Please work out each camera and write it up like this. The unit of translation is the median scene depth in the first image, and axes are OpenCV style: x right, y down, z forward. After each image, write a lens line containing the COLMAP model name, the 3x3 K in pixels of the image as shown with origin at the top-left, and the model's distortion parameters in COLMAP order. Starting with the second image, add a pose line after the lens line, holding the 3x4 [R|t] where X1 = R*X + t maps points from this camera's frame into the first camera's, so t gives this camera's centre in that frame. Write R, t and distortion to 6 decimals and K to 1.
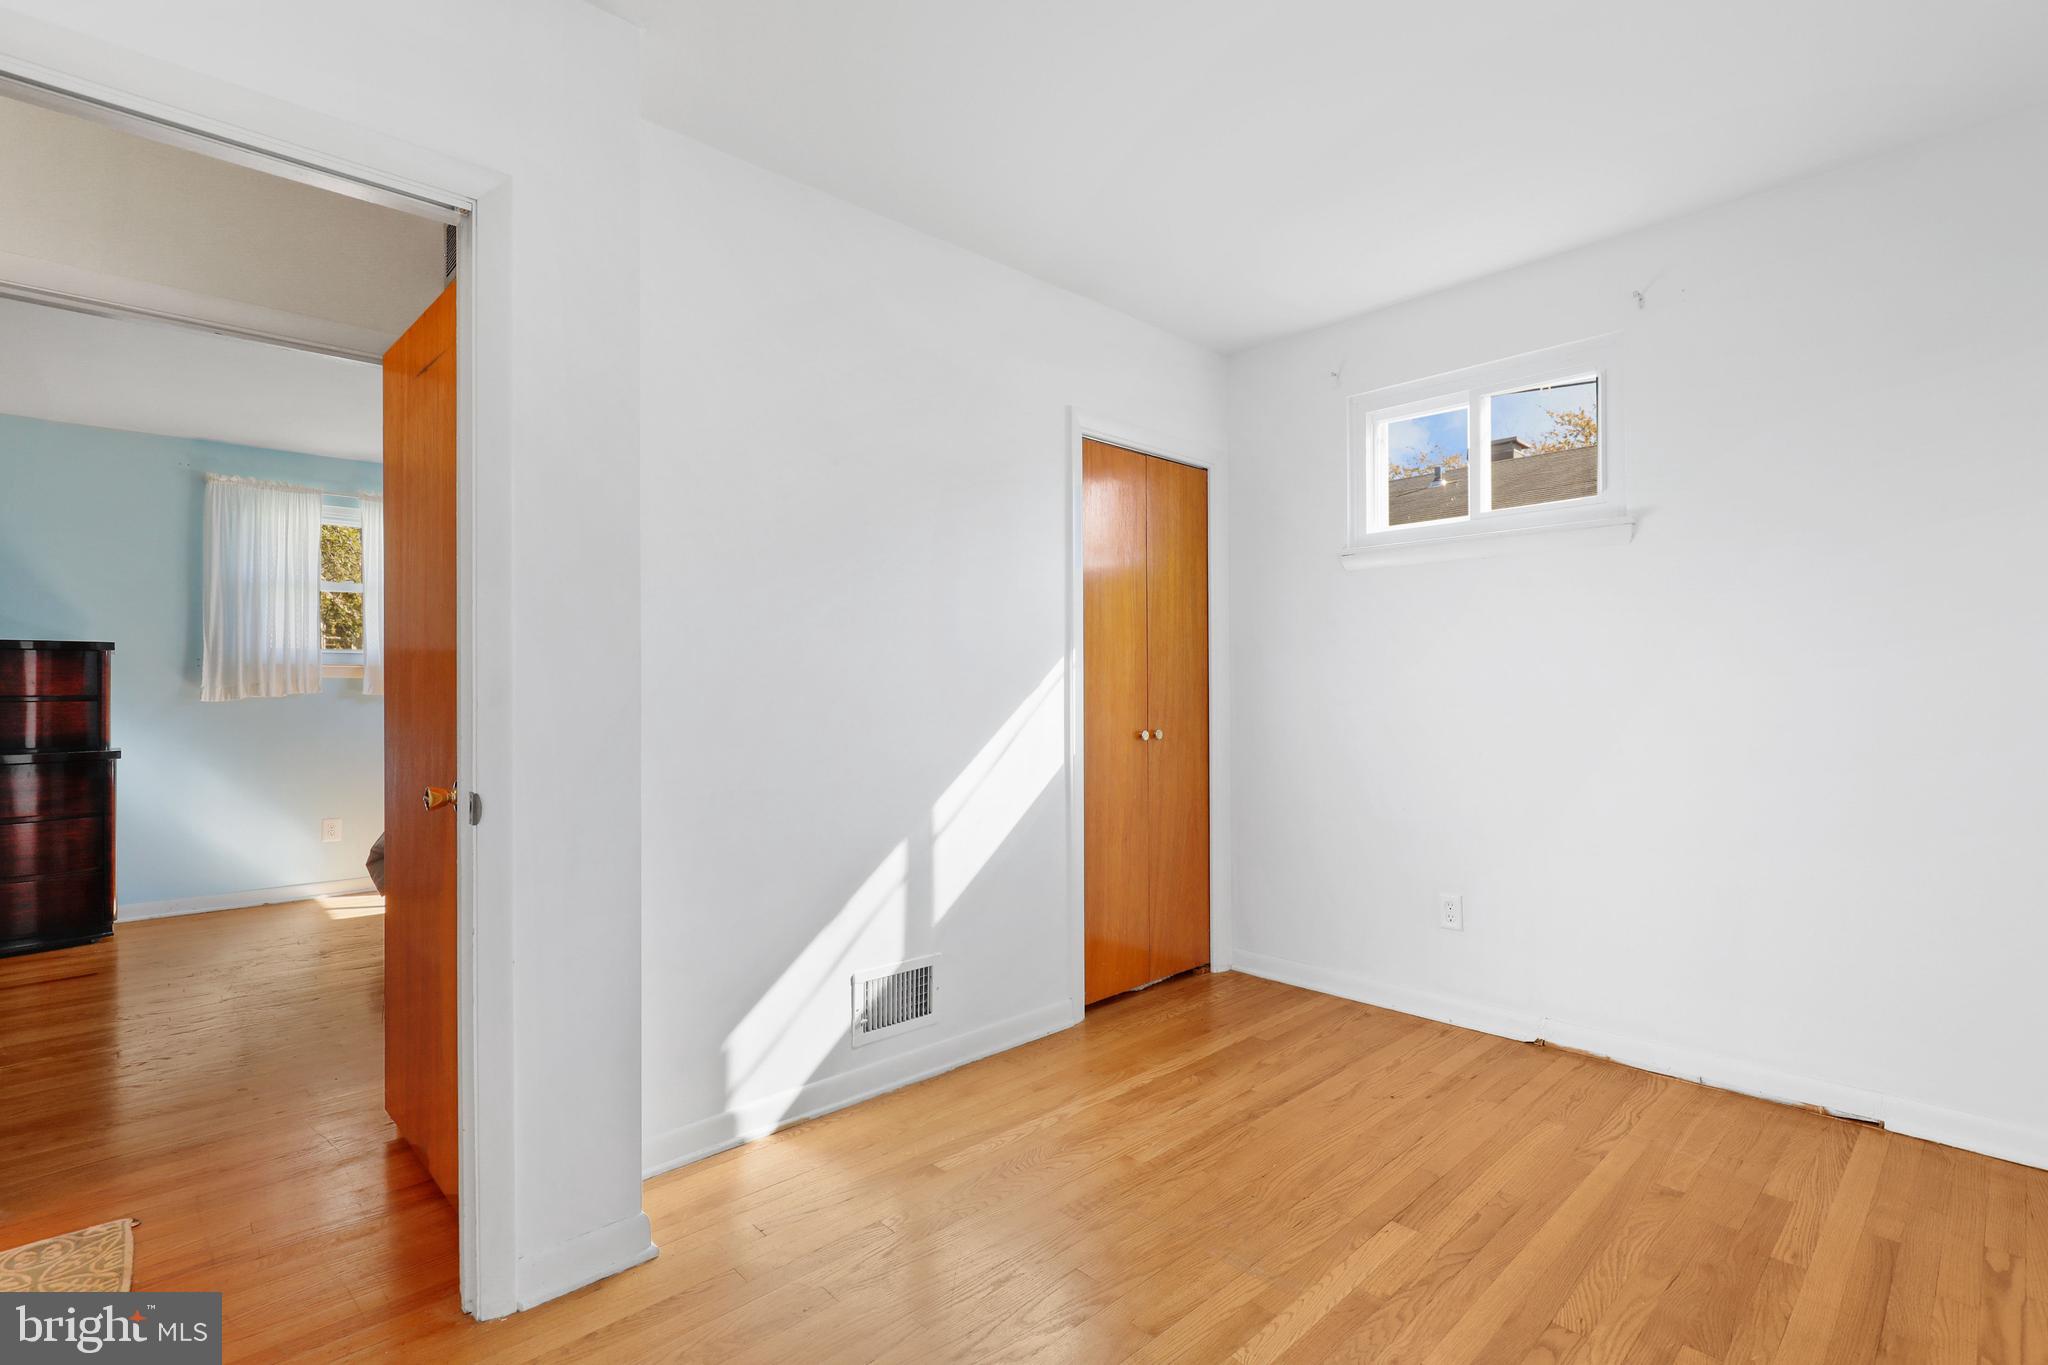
lens RADIAL K [[965.2, 0, 1021.0], [0, 965.2, 674.0], [0, 0, 1]] dist [-0.002273, -0.000219]
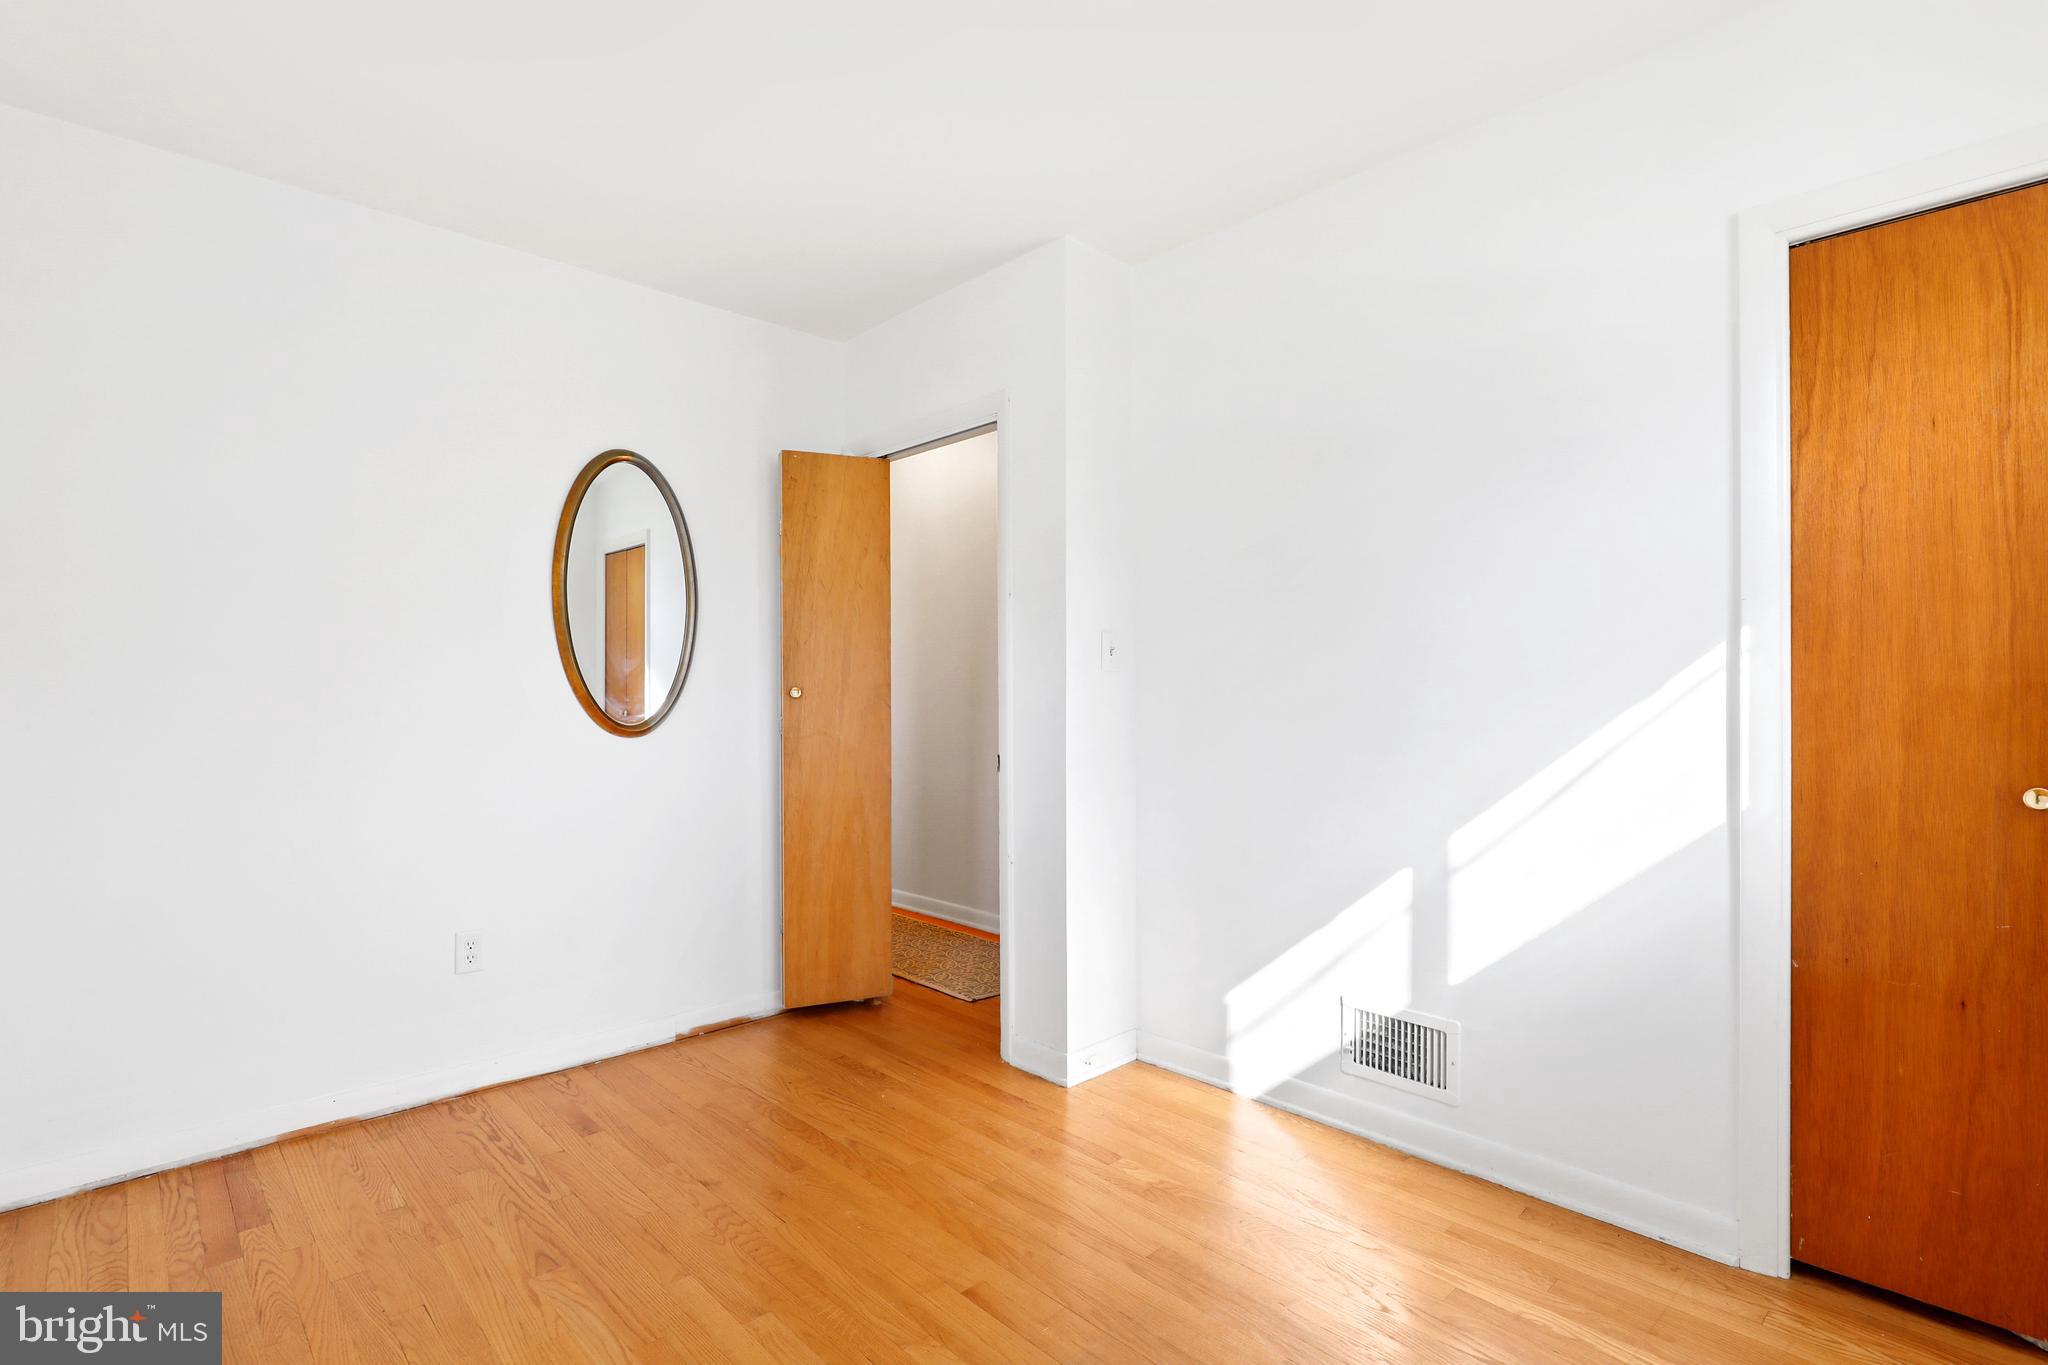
lens RADIAL K [[948.7, 0, 1028.4], [0, 948.7, 677.7], [0, 0, 1]] dist [-0.005764, -0.000325]
pose [[0.020700, -0.010670, -0.999729, 0.786795], [0.008296, 0.999910, -0.010500, 0.010711], [0.999751, -0.008076, 0.020786, 0.707953]]
